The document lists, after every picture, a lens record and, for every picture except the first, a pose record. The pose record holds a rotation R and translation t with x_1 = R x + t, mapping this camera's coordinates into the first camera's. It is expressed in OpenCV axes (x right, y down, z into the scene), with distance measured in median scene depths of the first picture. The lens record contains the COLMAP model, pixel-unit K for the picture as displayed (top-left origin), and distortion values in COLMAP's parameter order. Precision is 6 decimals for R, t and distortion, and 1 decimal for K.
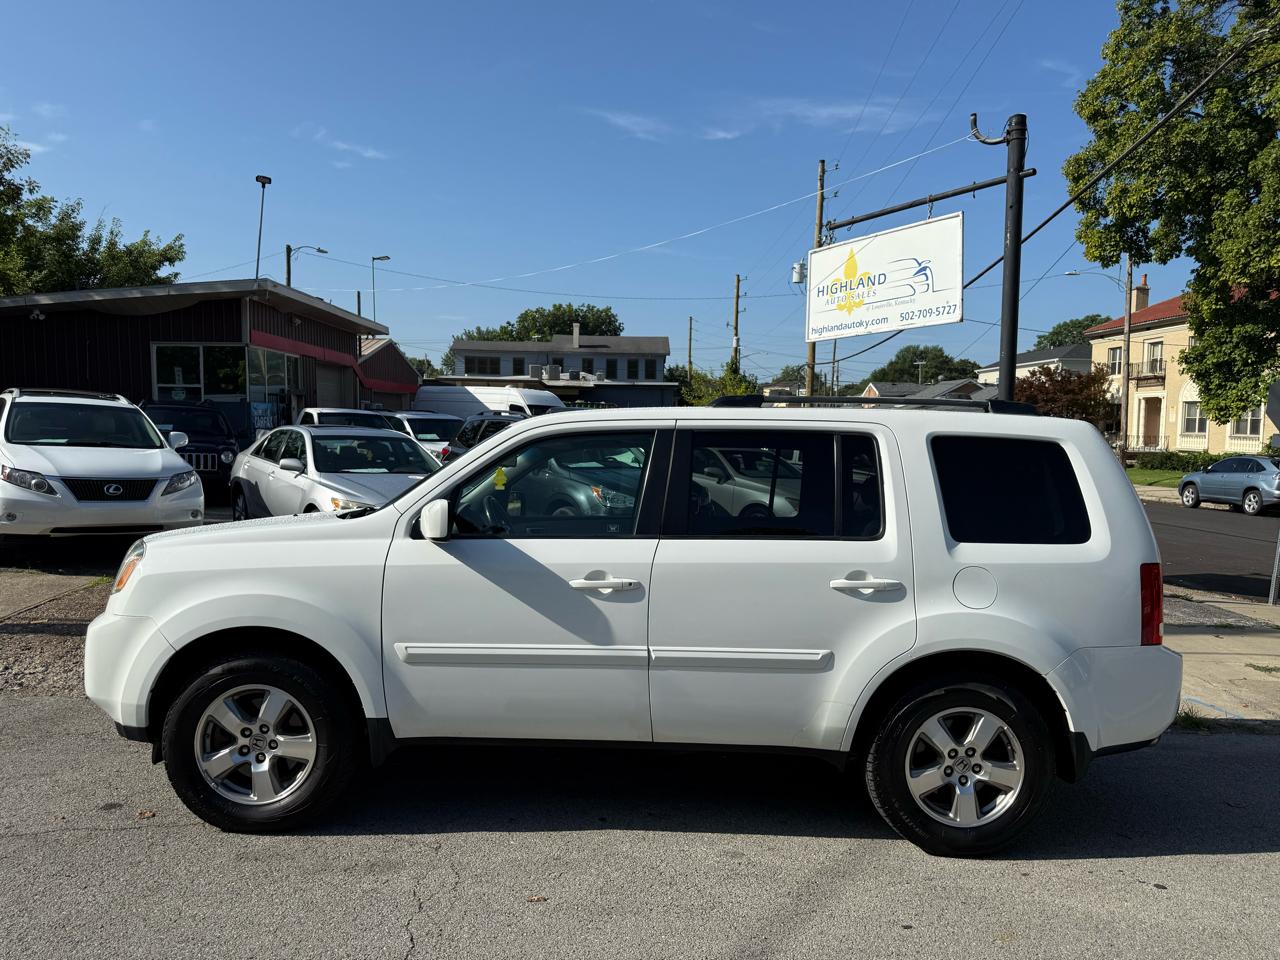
lens RADIAL K [[837.2, 0, 639.7], [0, 837.2, 499.8], [0, 0, 1]] dist [0.071681, -0.062094]
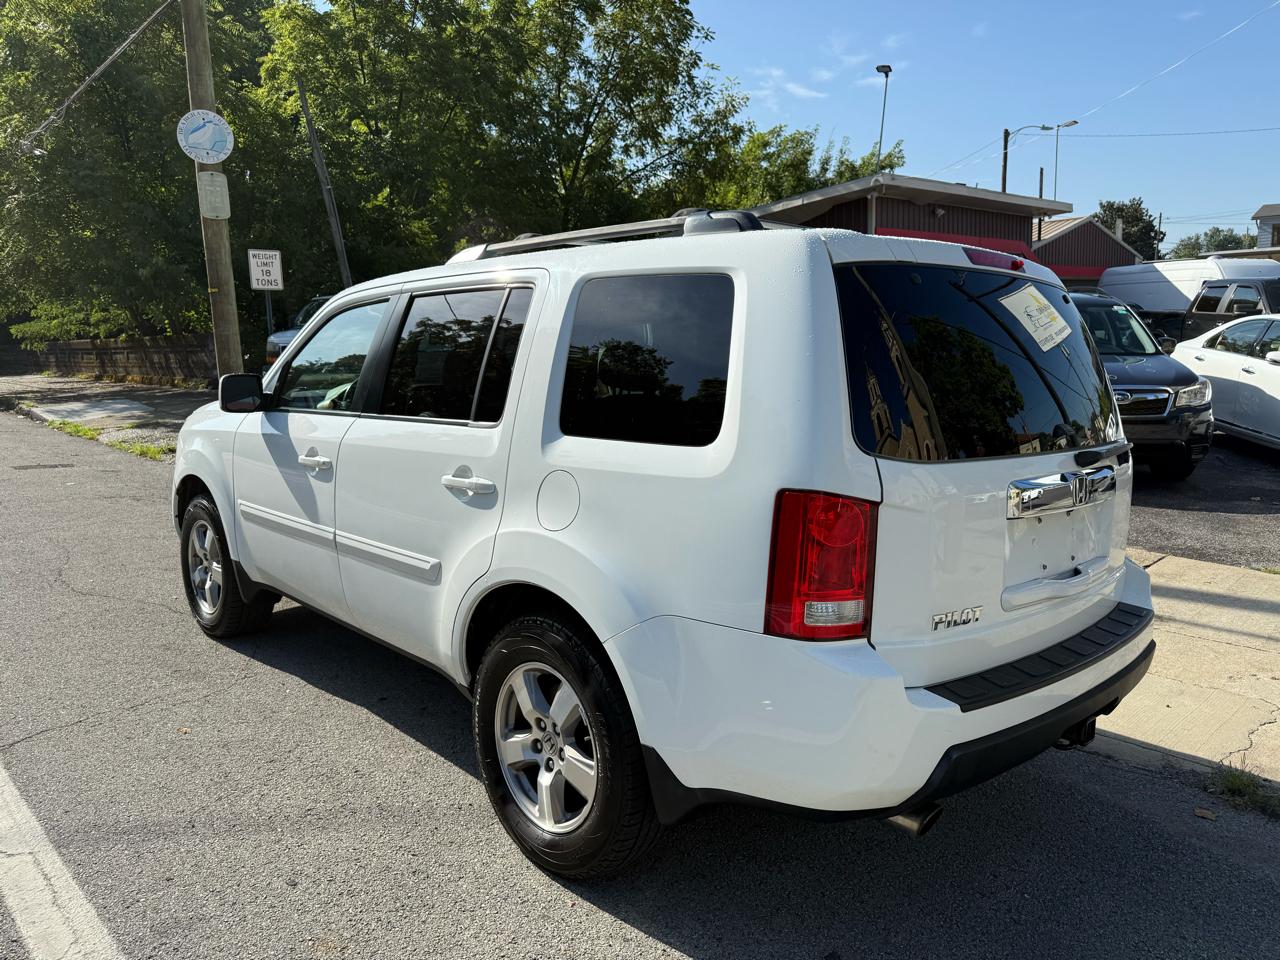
lens RADIAL K [[855.7, 0, 637.0], [0, 855.7, 473.8], [0, 0, 1]] dist [0.051296, -0.047408]
pose [[0.696294, 0.072518, -0.714084, 0.936710], [-0.008346, 0.995634, 0.092972, 0.017087], [0.717708, -0.058776, 0.693859, 0.562720]]
